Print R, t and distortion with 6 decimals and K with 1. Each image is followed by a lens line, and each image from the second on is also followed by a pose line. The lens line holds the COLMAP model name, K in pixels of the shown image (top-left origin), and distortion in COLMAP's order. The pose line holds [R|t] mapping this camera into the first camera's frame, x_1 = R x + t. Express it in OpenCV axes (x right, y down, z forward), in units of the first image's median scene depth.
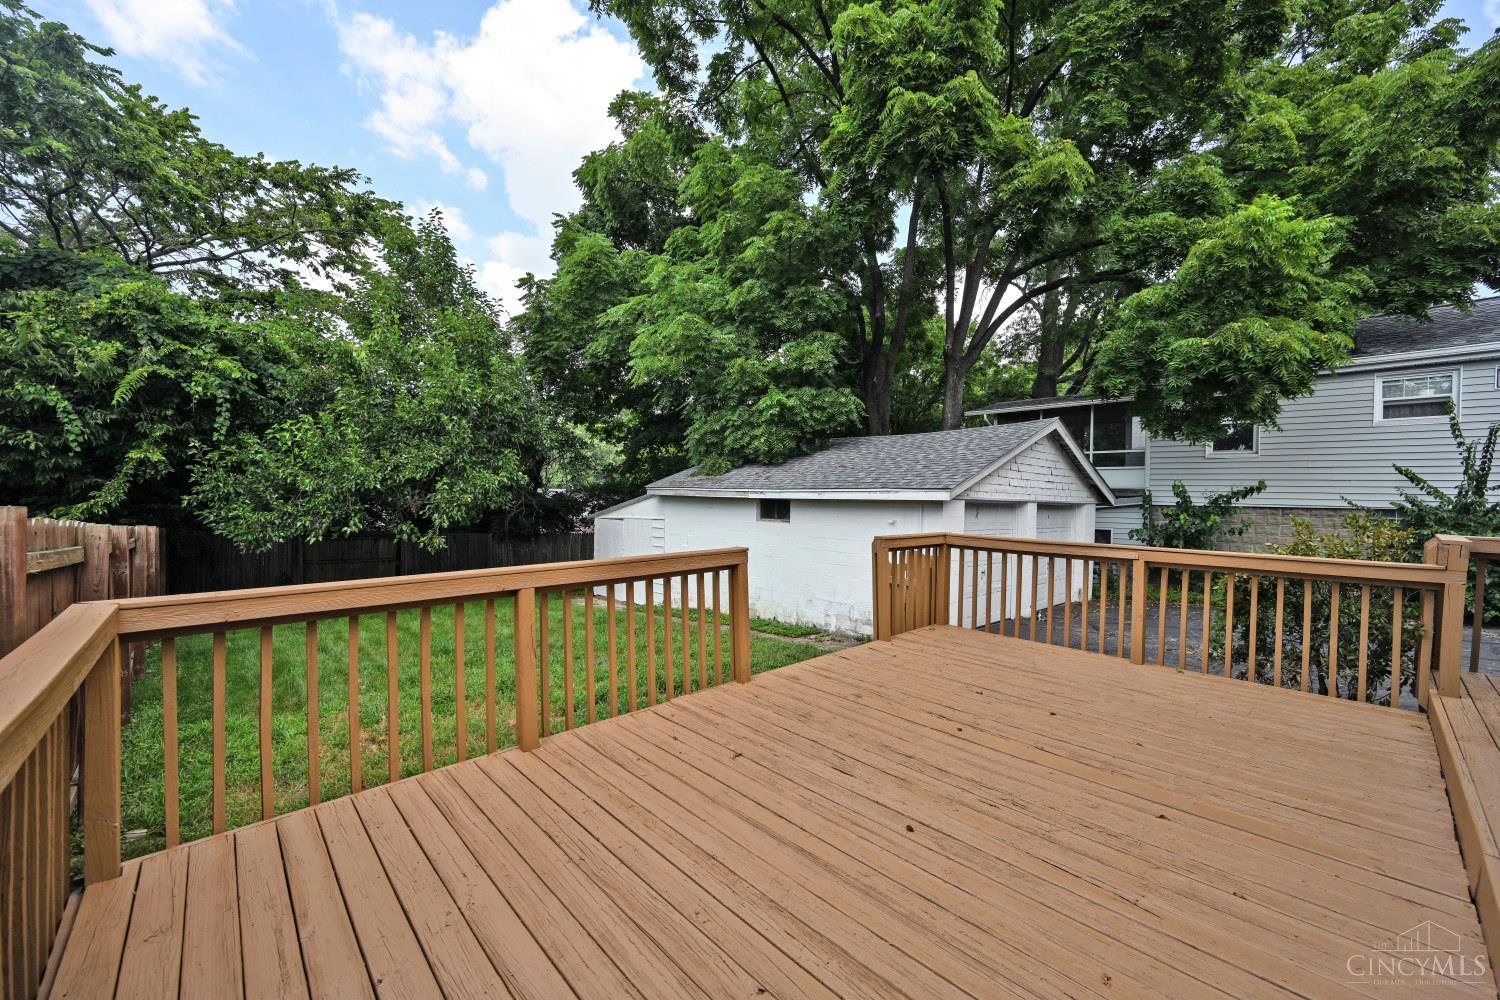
lens RADIAL K [[590.9, 0, 749.3], [0, 590.9, 497.0], [0, 0, 1]] dist [-0.000298, 0.000127]
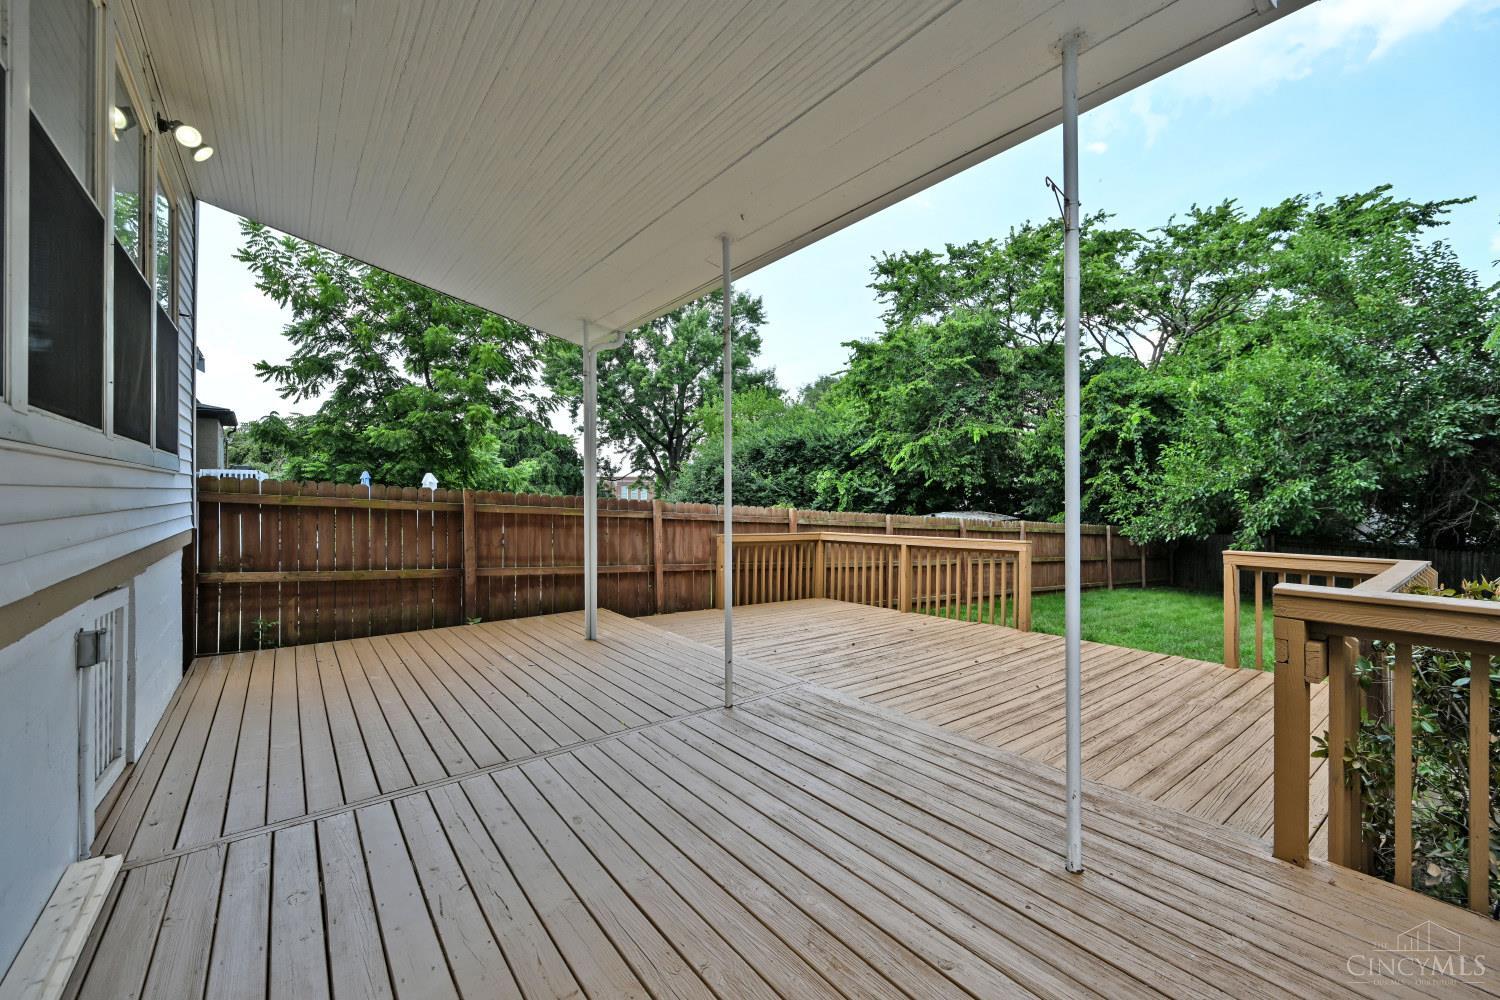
lens RADIAL K [[600.9, 0, 749.1], [0, 600.9, 496.1], [0, 0, 1]] dist [0.000504, -0.000022]
pose [[-0.095553, -0.012900, -0.995341, 0.683841], [0.000840, 0.999915, -0.013040, -0.005924], [0.995424, -0.002082, -0.095534, 0.190995]]
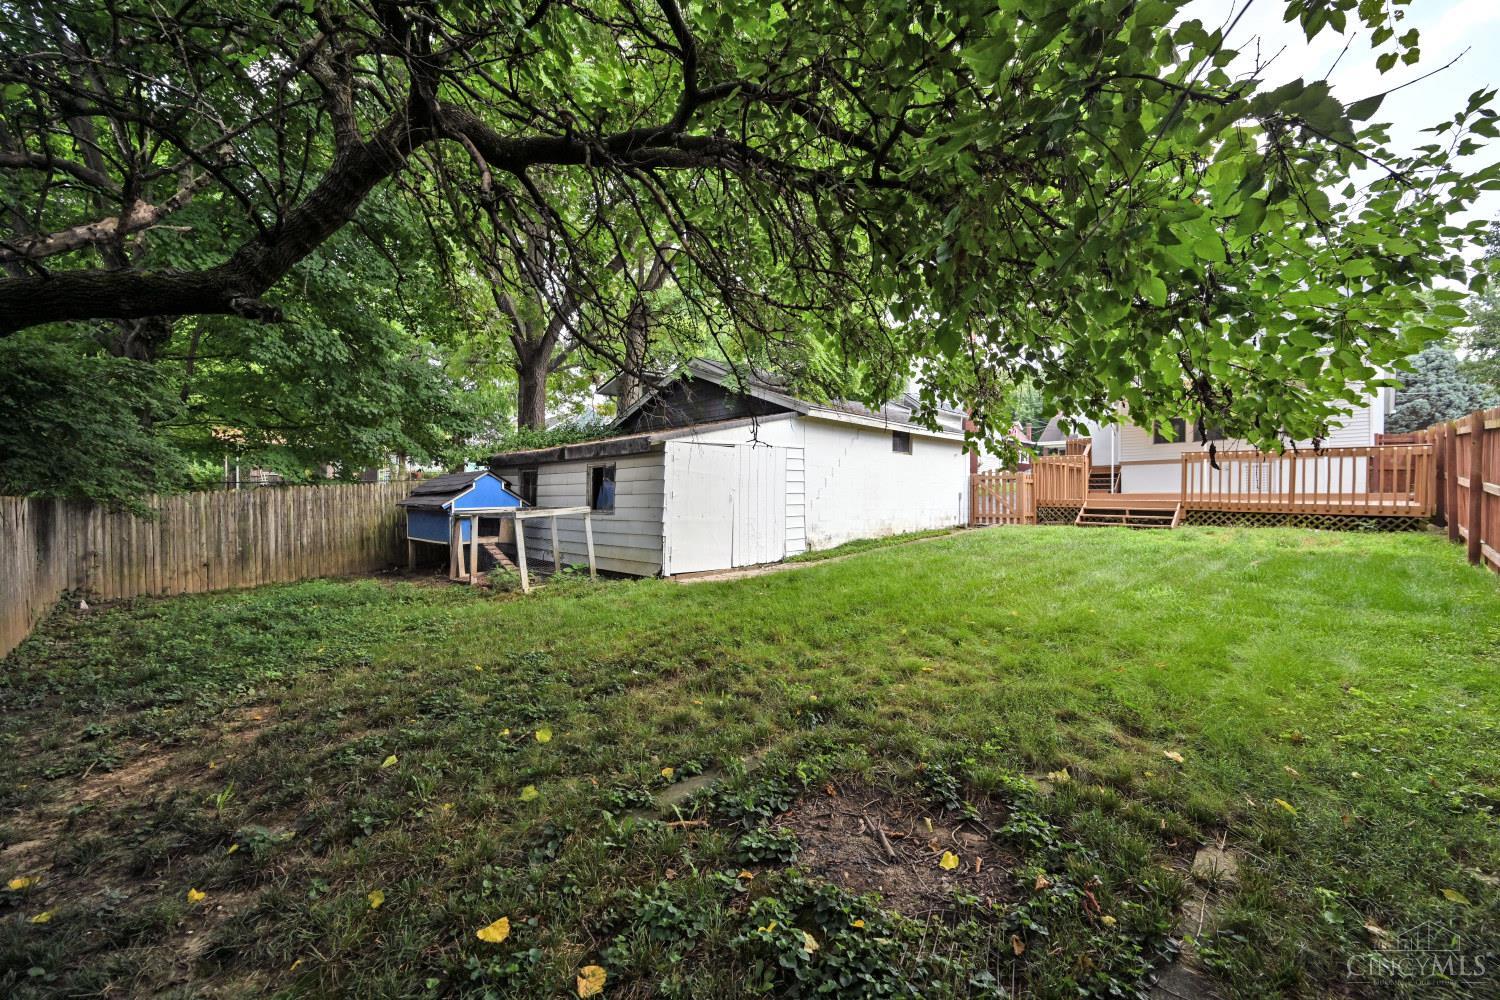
lens RADIAL K [[577.1, 0, 750.0], [0, 577.1, 500.0], [0, 0, 1]] dist [0.000443, -0.000063]
pose [[0.005186, -0.022336, 0.999737, -1.146671], [-0.007549, 0.999721, 0.022374, 0.112316], [-0.999958, -0.007663, 0.005016, 1.288786]]
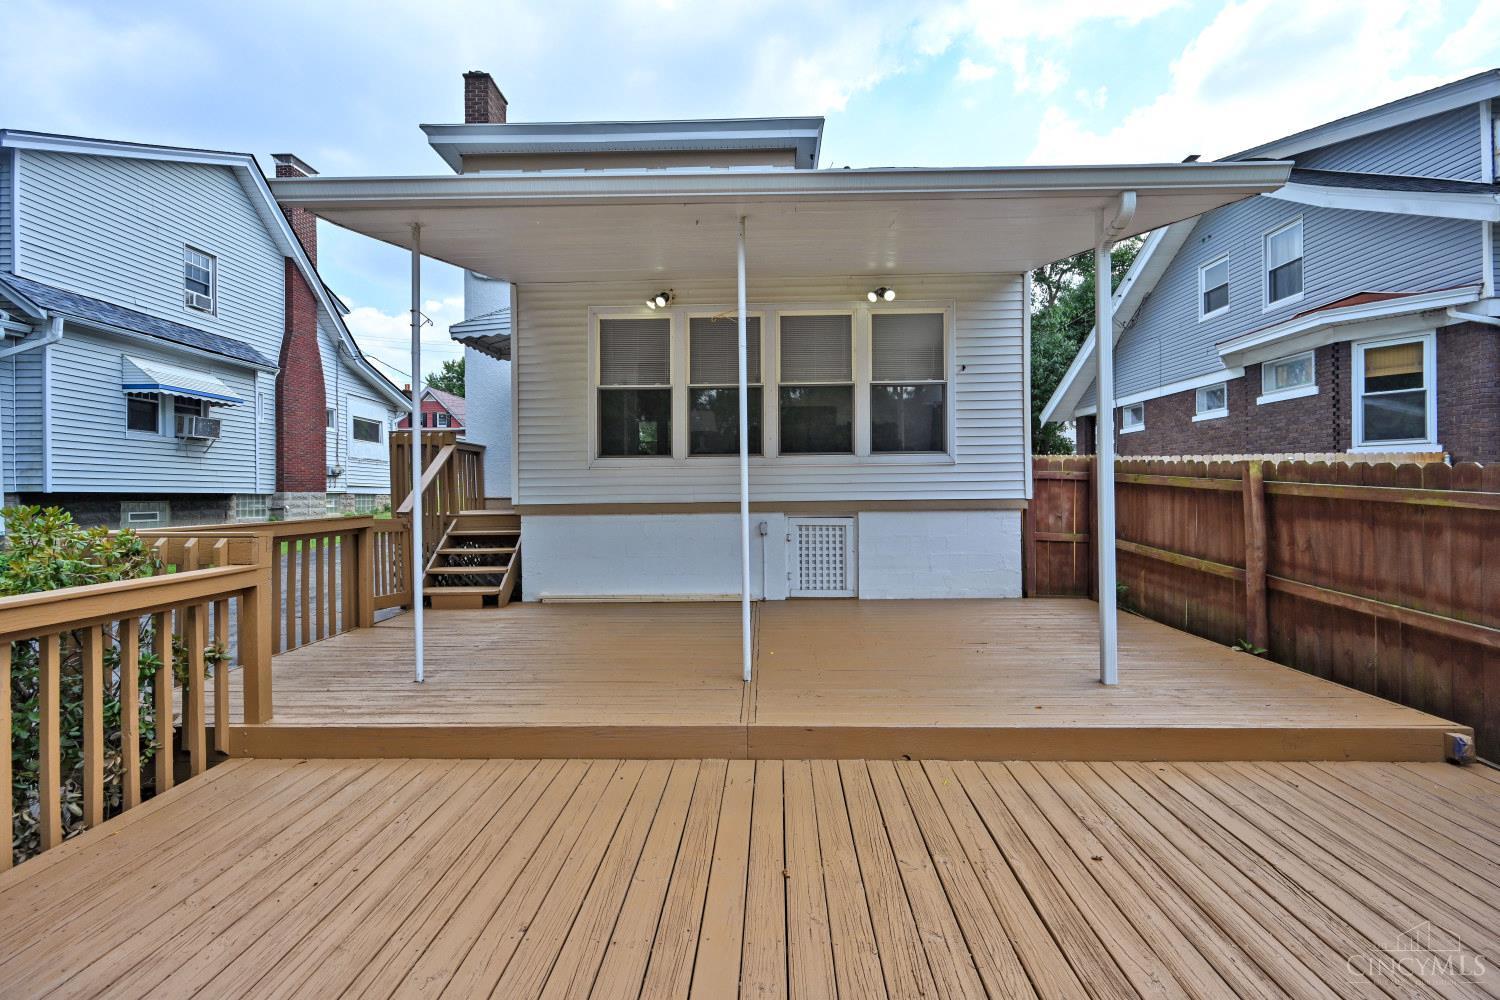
lens RADIAL K [[600.9, 0, 749.1], [0, 600.9, 496.1], [0, 0, 1]] dist [0.000504, -0.000022]
pose [[-0.709265, -0.019995, 0.704659, 0.047588], [-0.007374, 0.999753, 0.020946, -0.002156], [-0.704904, 0.009660, -0.709237, 0.413741]]
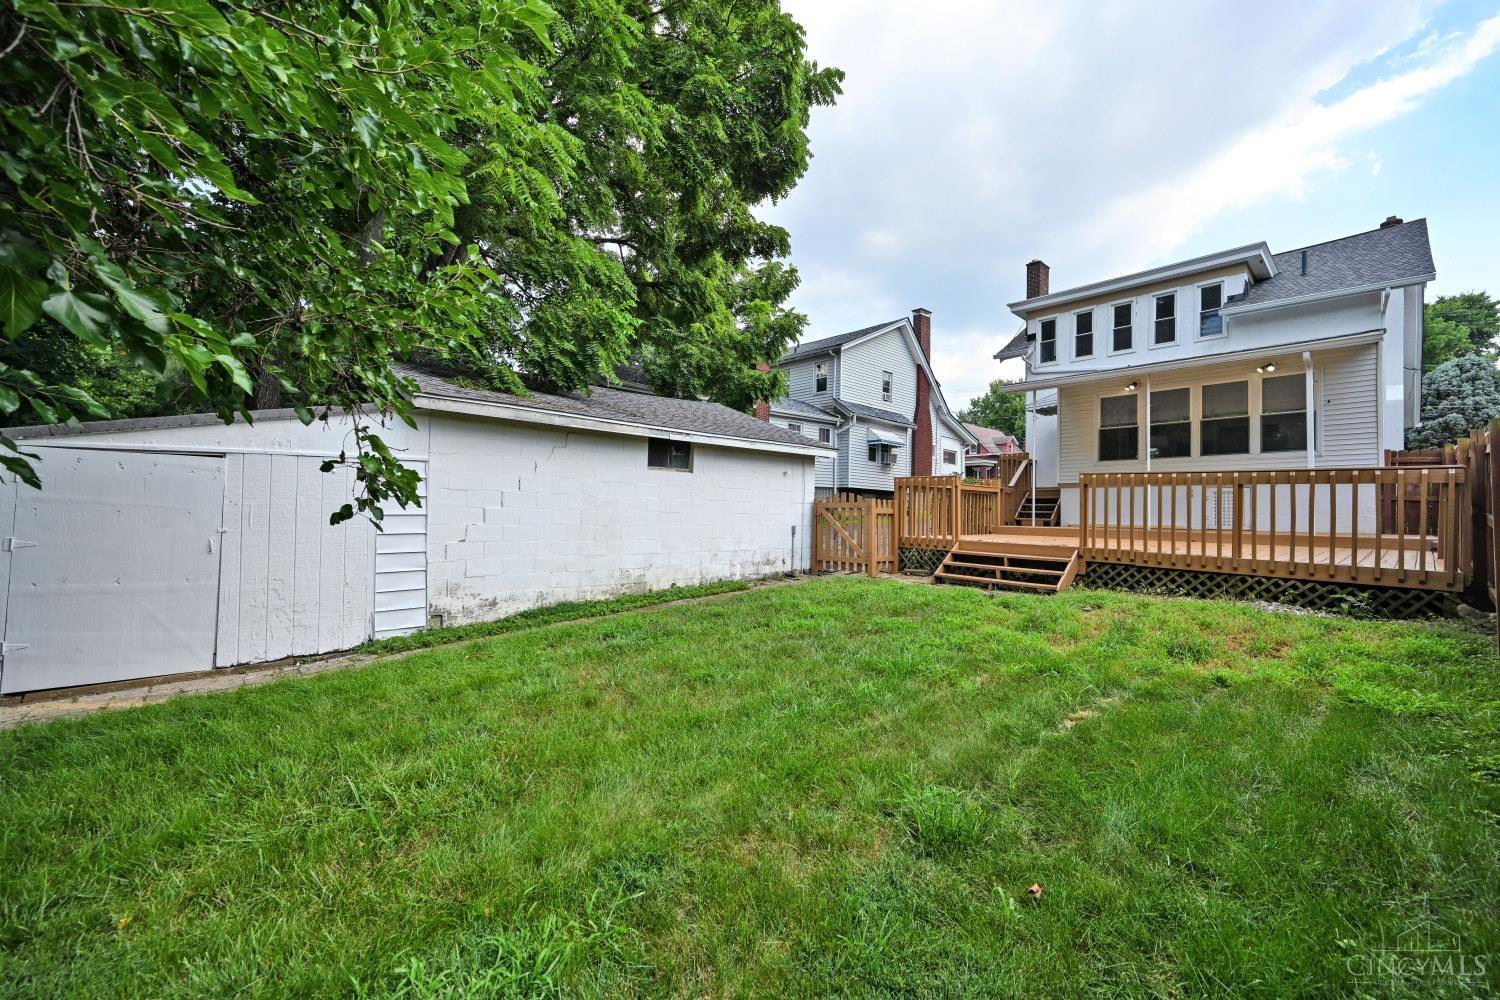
lens RADIAL K [[590.9, 0, 749.3], [0, 590.9, 497.0], [0, 0, 1]] dist [-0.000298, 0.000127]
pose [[0.021945, 0.007350, 0.999732, -0.780619], [-0.019606, 0.999784, -0.006920, 0.081626], [-0.999567, -0.019449, 0.022085, 0.855607]]
